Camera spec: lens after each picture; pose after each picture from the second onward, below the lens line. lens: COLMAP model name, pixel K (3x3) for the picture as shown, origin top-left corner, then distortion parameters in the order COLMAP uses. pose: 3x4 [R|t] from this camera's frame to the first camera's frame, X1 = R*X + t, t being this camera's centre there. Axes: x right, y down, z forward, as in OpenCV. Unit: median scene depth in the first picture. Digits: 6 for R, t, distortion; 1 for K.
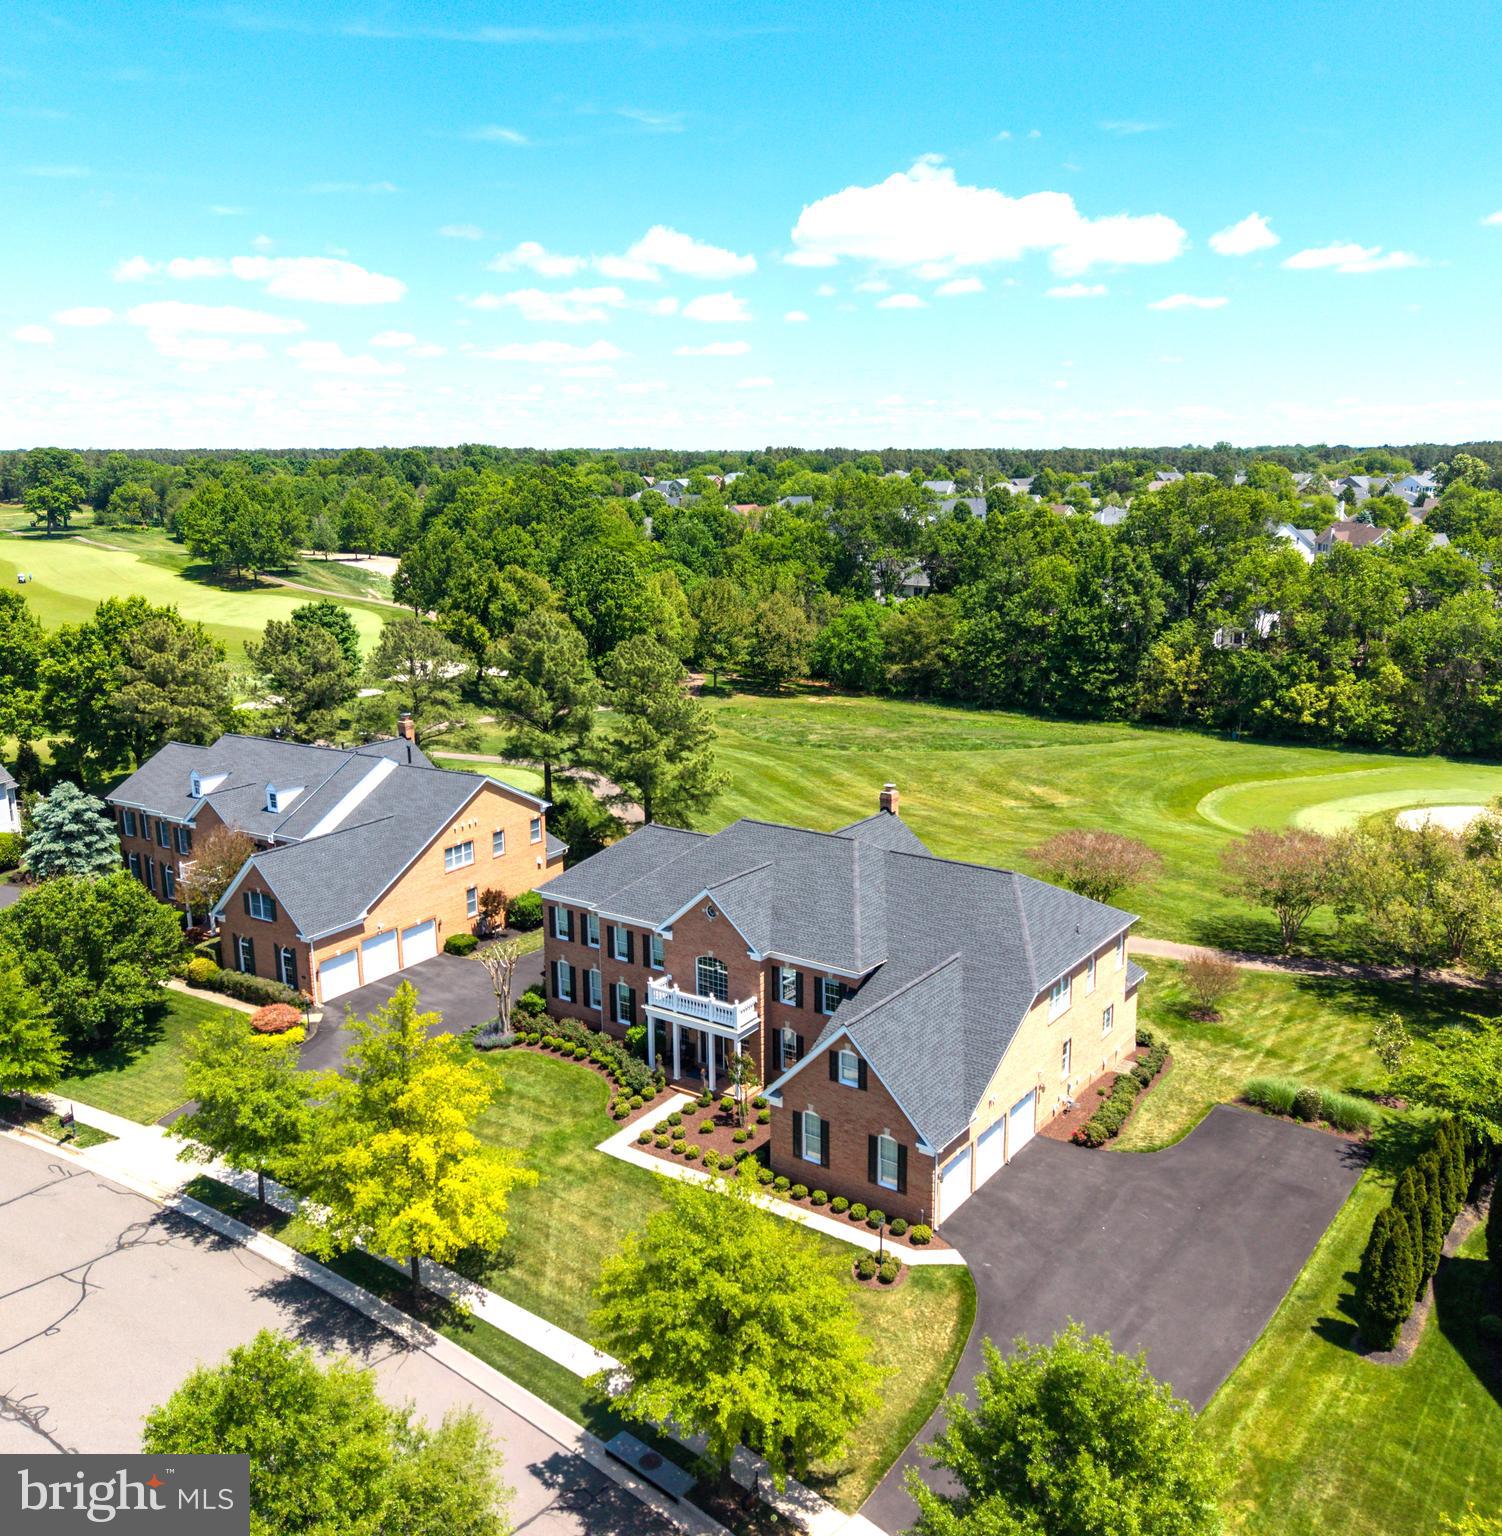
lens RADIAL K [[1388.5, 0, 766.9], [0, 1388.5, 791.7], [0, 0, 1]] dist [0.060043, -0.056772]
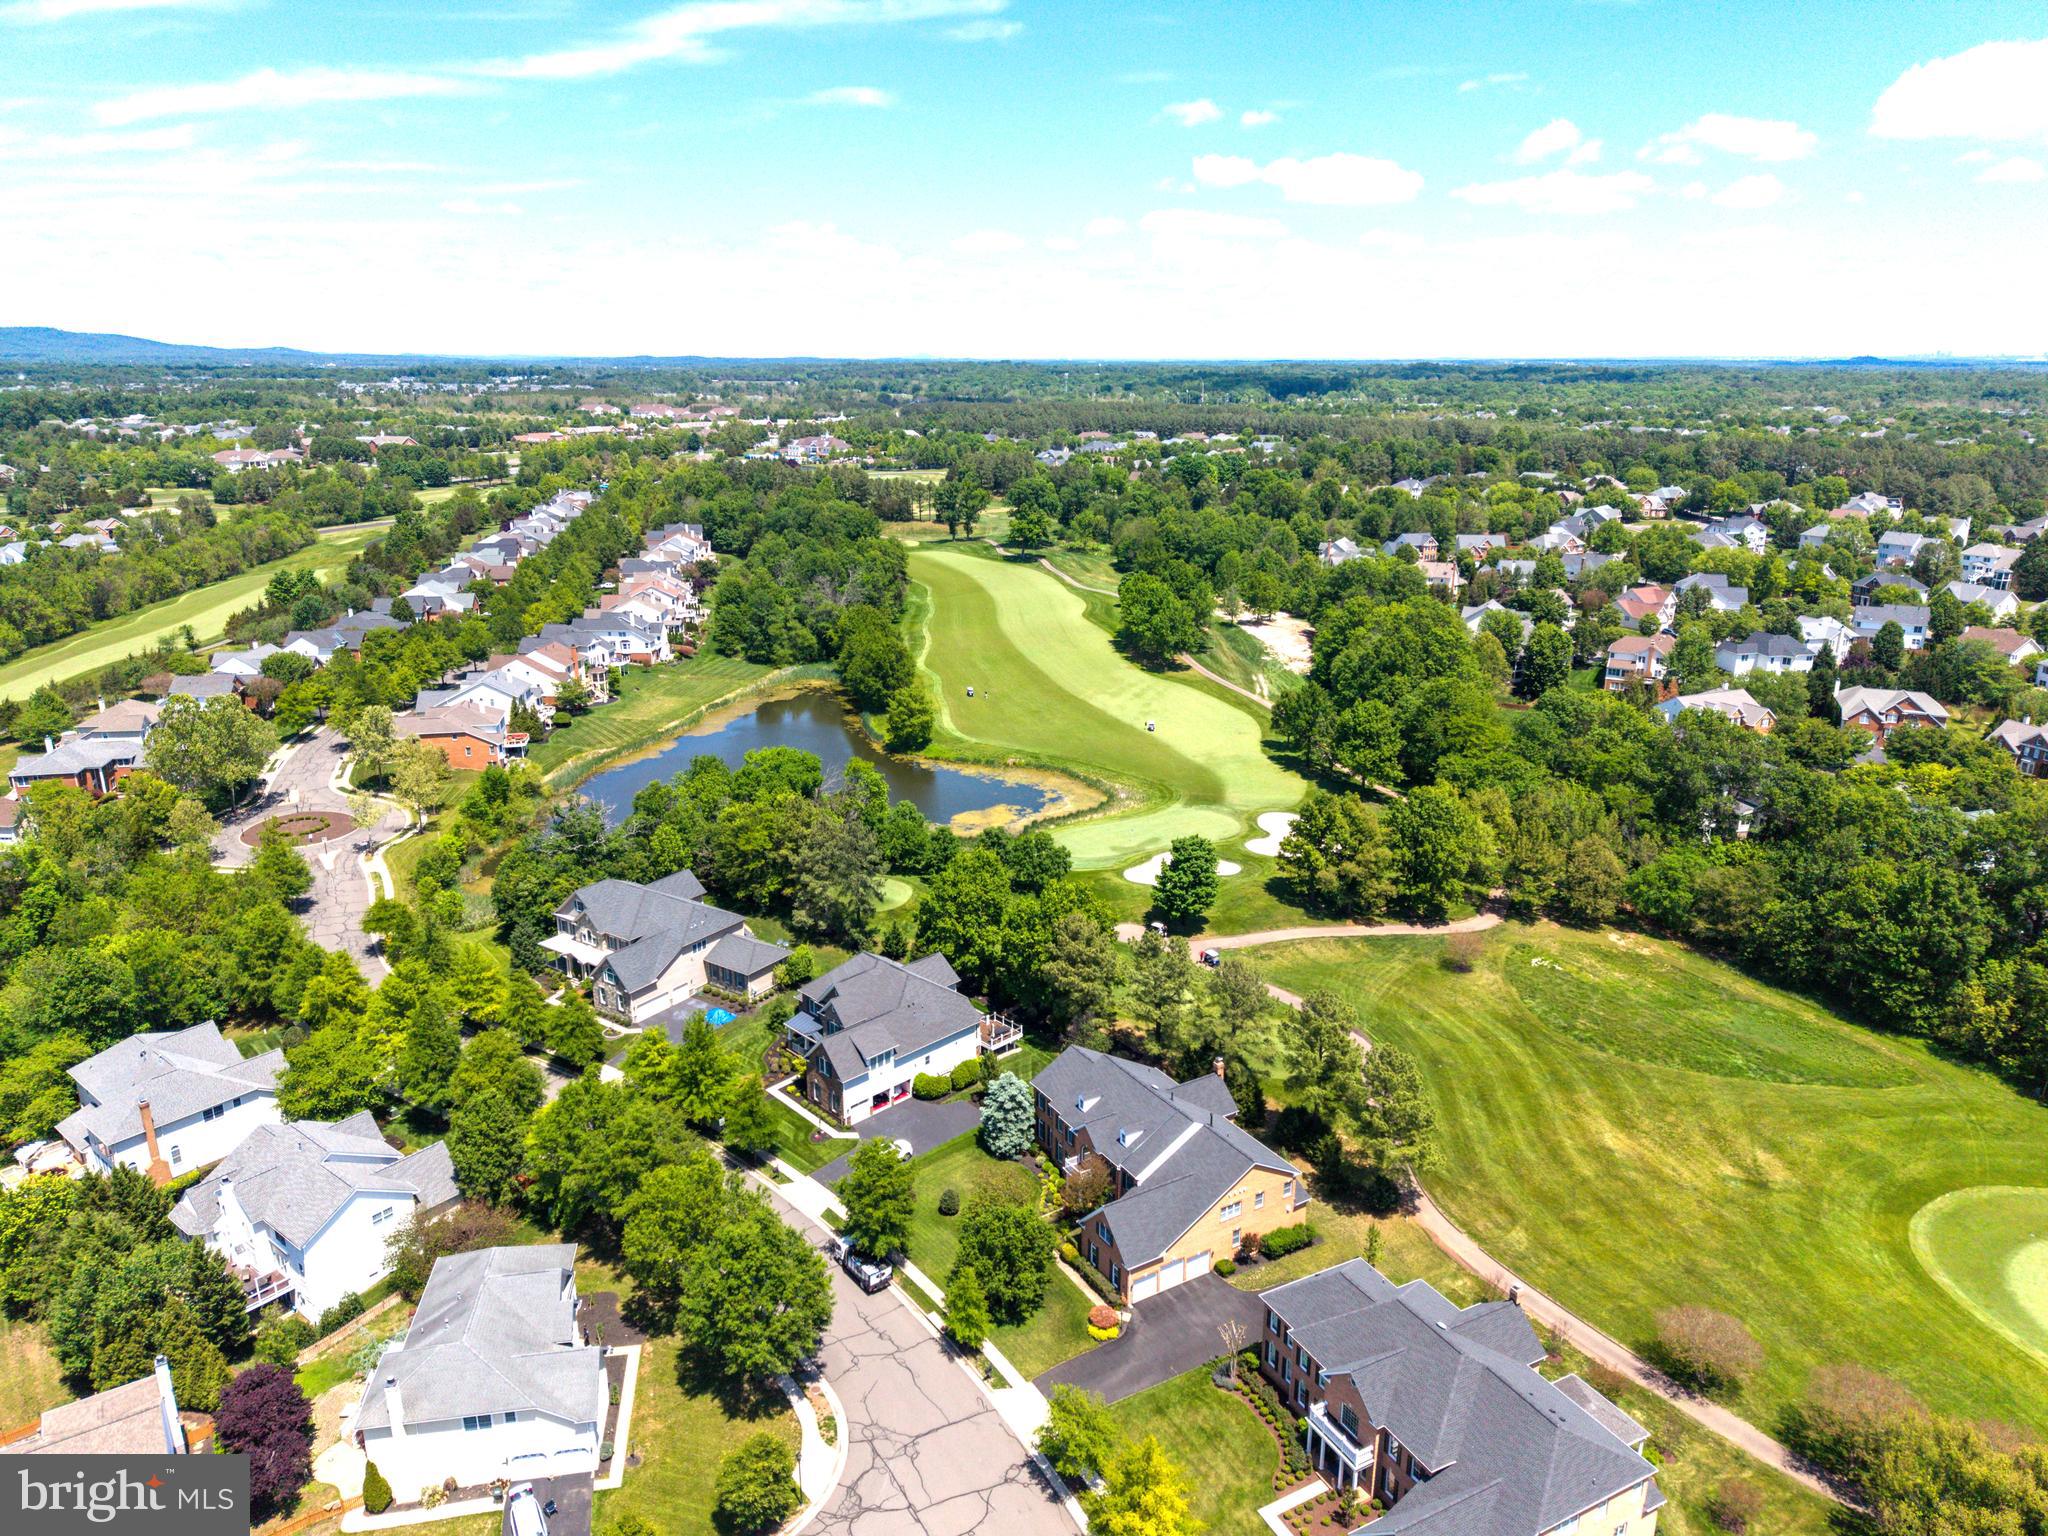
lens RADIAL K [[1384.9, 0, 1011.4], [0, 1384.9, 758.6], [0, 0, 1]] dist [0.038395, -0.037634]
pose [[0.888996, 0.134204, -0.437807, 0.089450], [-0.111733, 0.990764, 0.076824, -0.290500], [0.444074, -0.019379, 0.895780, -0.246737]]
